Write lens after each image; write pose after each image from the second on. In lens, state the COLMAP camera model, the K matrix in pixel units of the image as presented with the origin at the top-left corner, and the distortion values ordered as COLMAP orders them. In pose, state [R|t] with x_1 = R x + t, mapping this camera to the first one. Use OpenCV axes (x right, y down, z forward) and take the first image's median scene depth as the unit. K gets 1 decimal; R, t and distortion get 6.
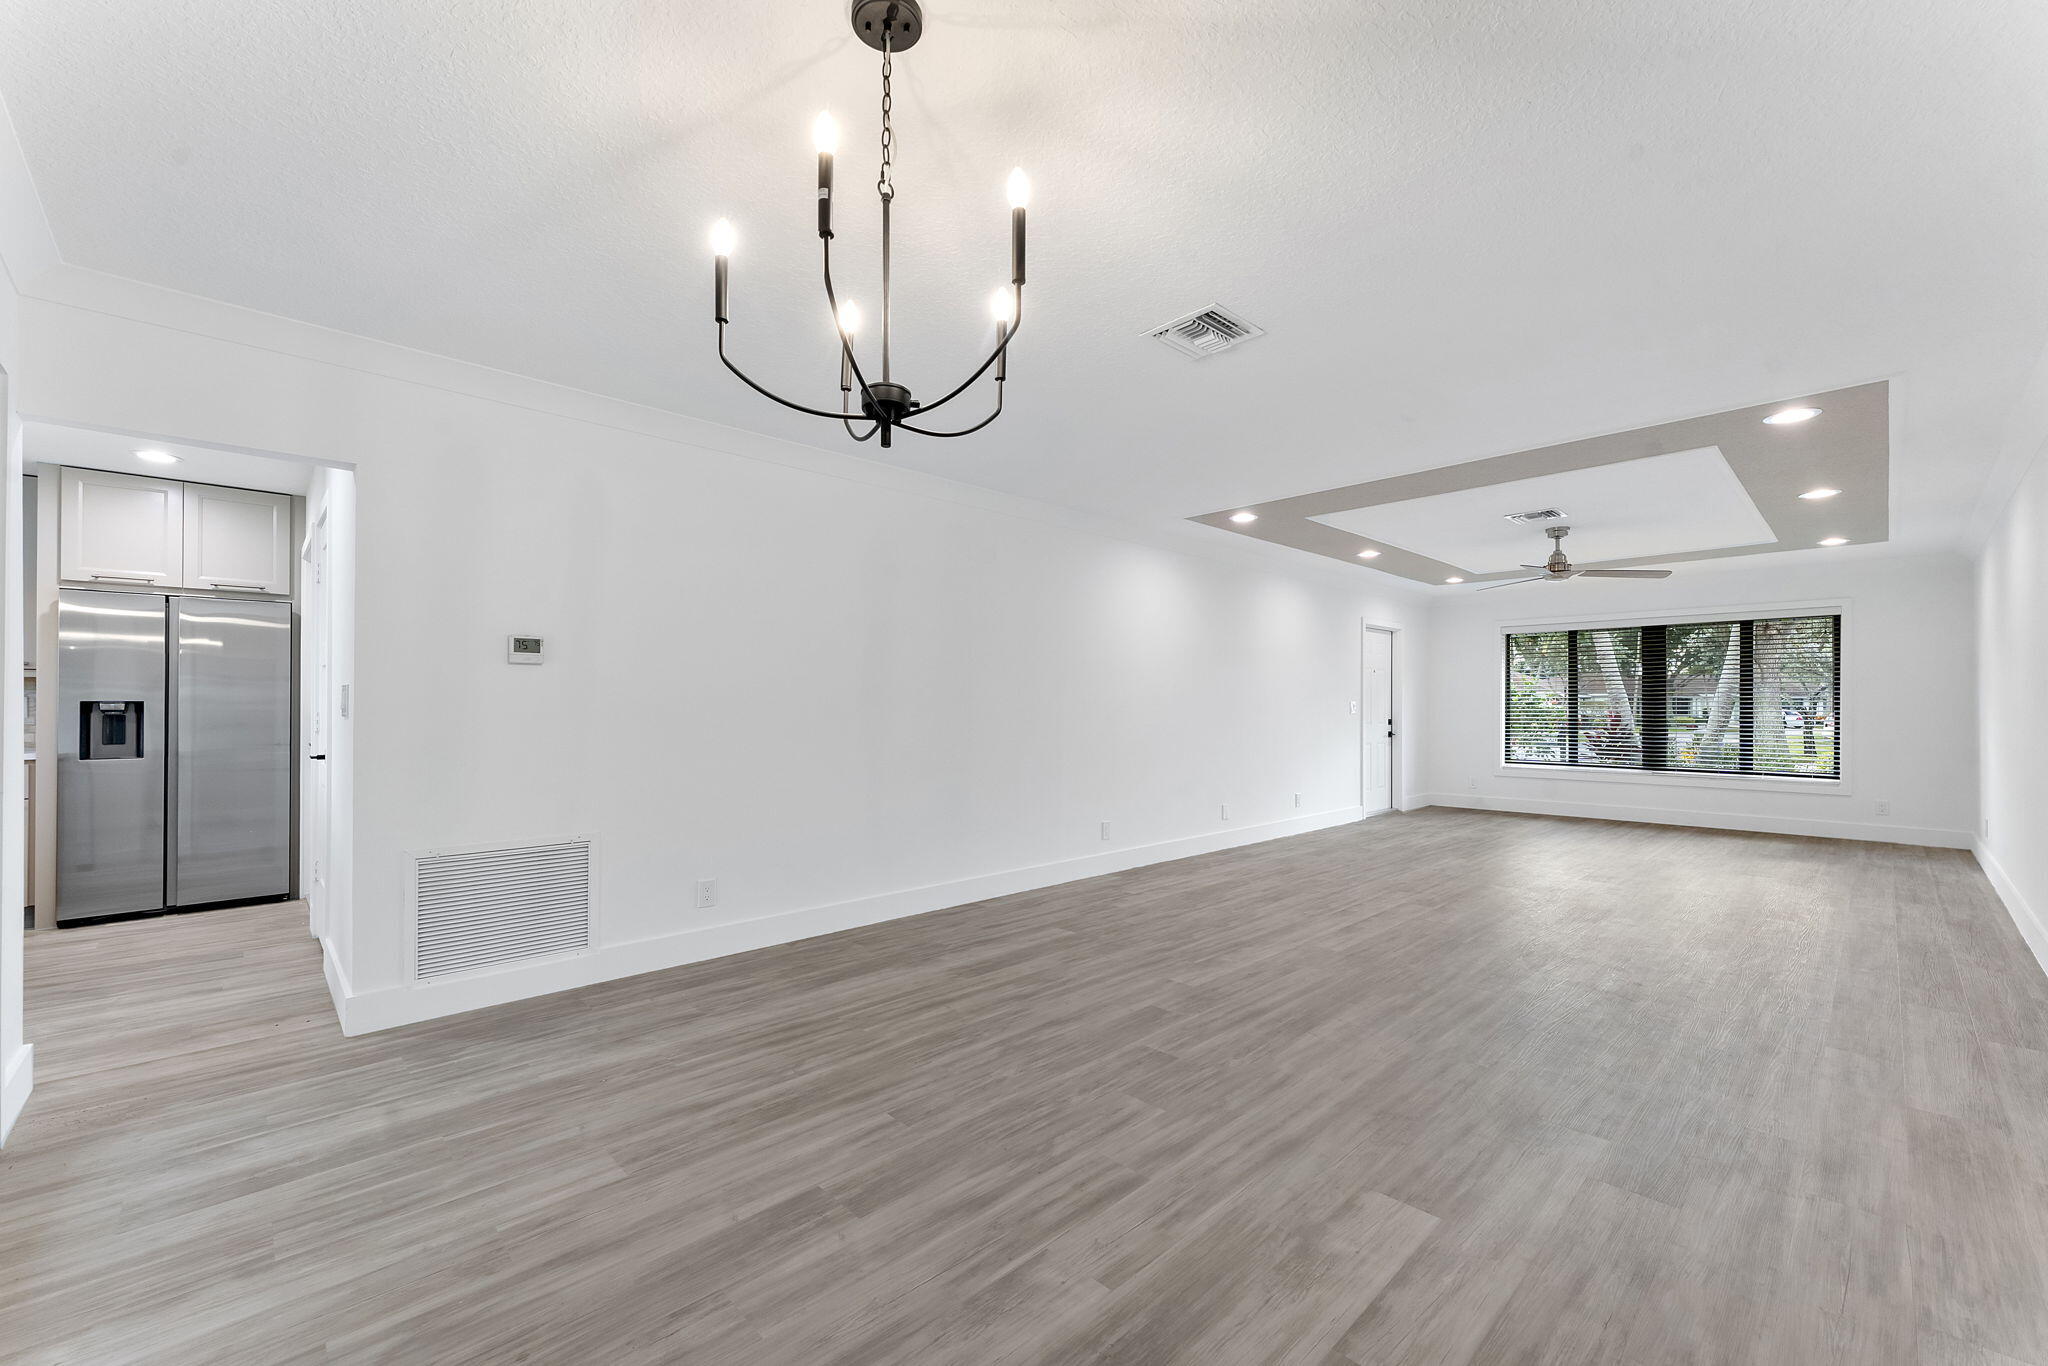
lens RADIAL K [[825.5, 0, 1011.4], [0, 825.5, 698.0], [0, 0, 1]] dist [0.001340, -0.000028]
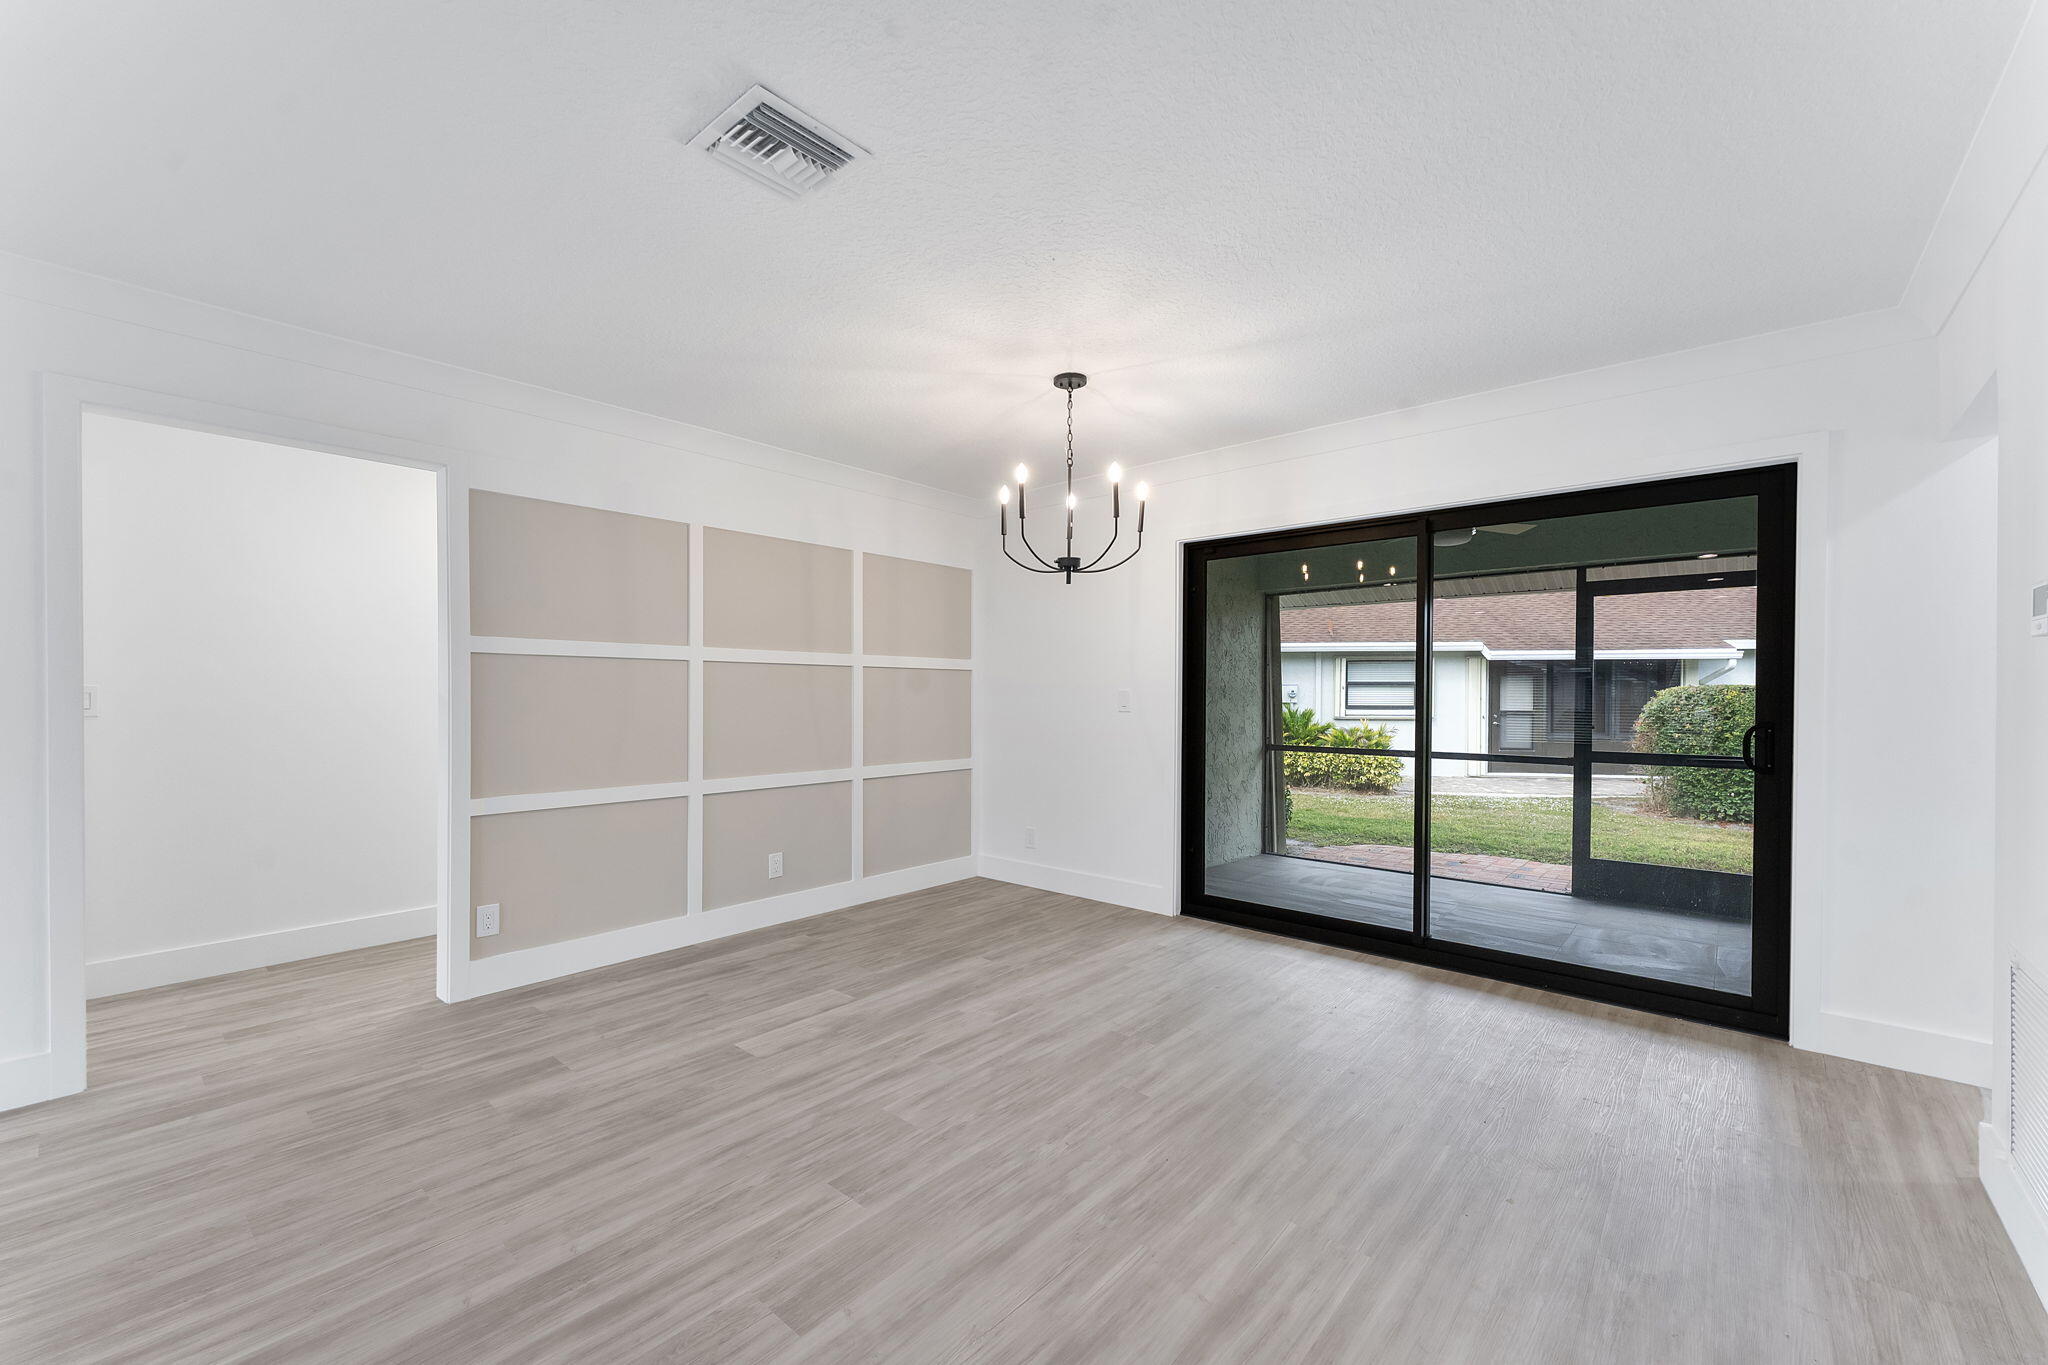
lens RADIAL K [[828.5, 0, 1018.4], [0, 828.5, 698.4], [0, 0, 1]] dist [0.000868, 0.000082]
pose [[-0.994791, -0.001344, -0.101922, 0.084999], [-0.001072, 0.999996, -0.002719, -0.000514], [0.101926, -0.002596, -0.994789, 1.392369]]
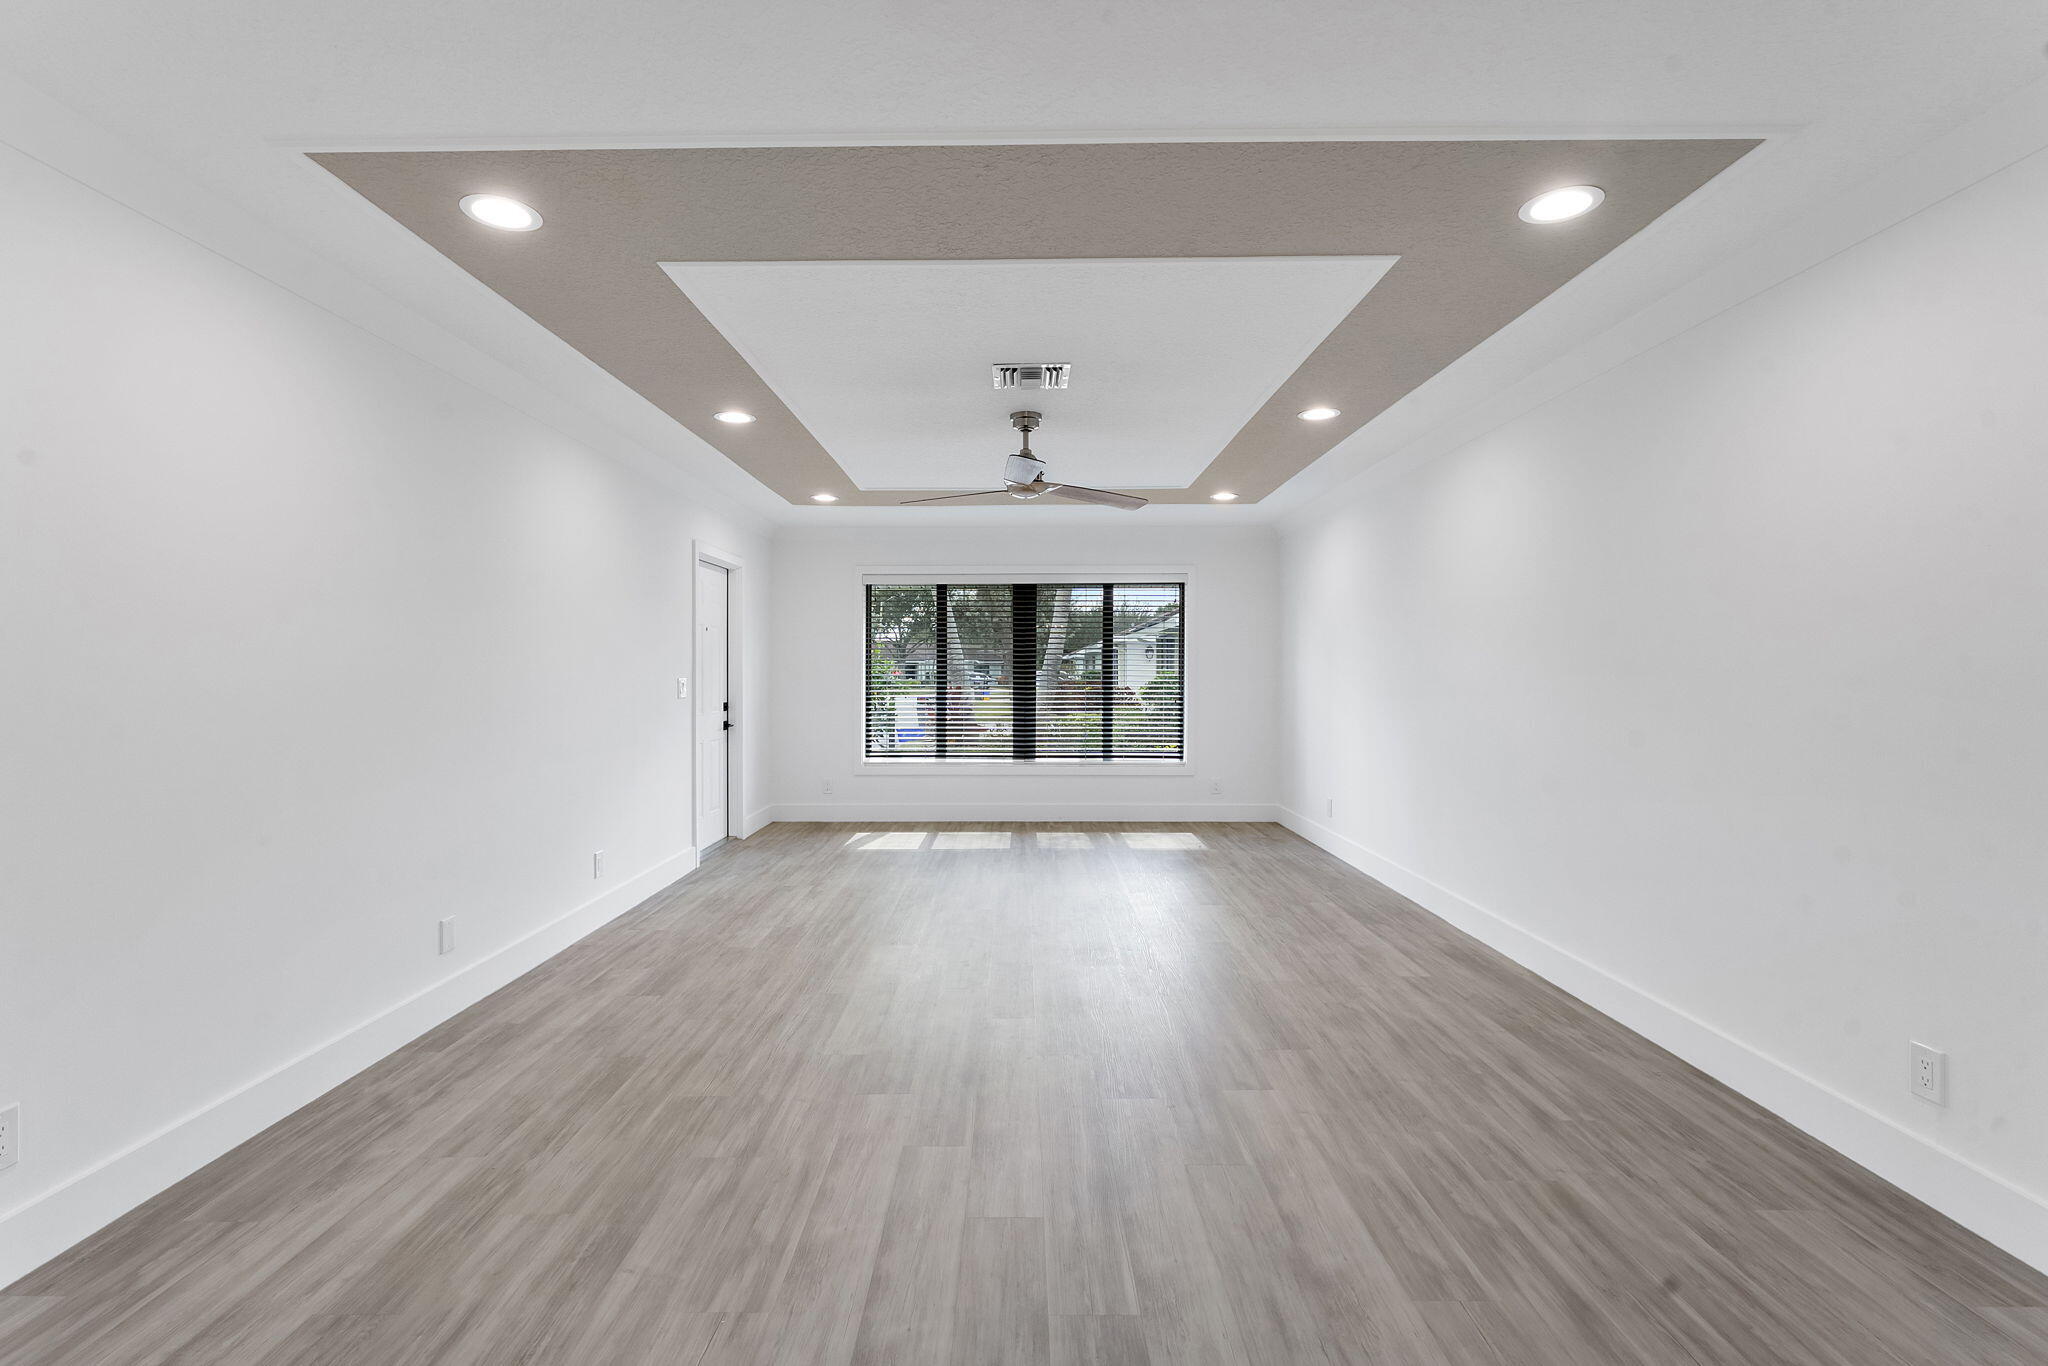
lens RADIAL K [[939.8, 0, 1008.7], [0, 939.8, 683.1], [0, 0, 1]] dist [0.000135, -0.000077]
pose [[0.696746, -0.010821, 0.717236, 0.214961], [-0.006927, 0.999738, 0.021813, -0.020774], [-0.717284, -0.020167, 0.696489, 0.862628]]
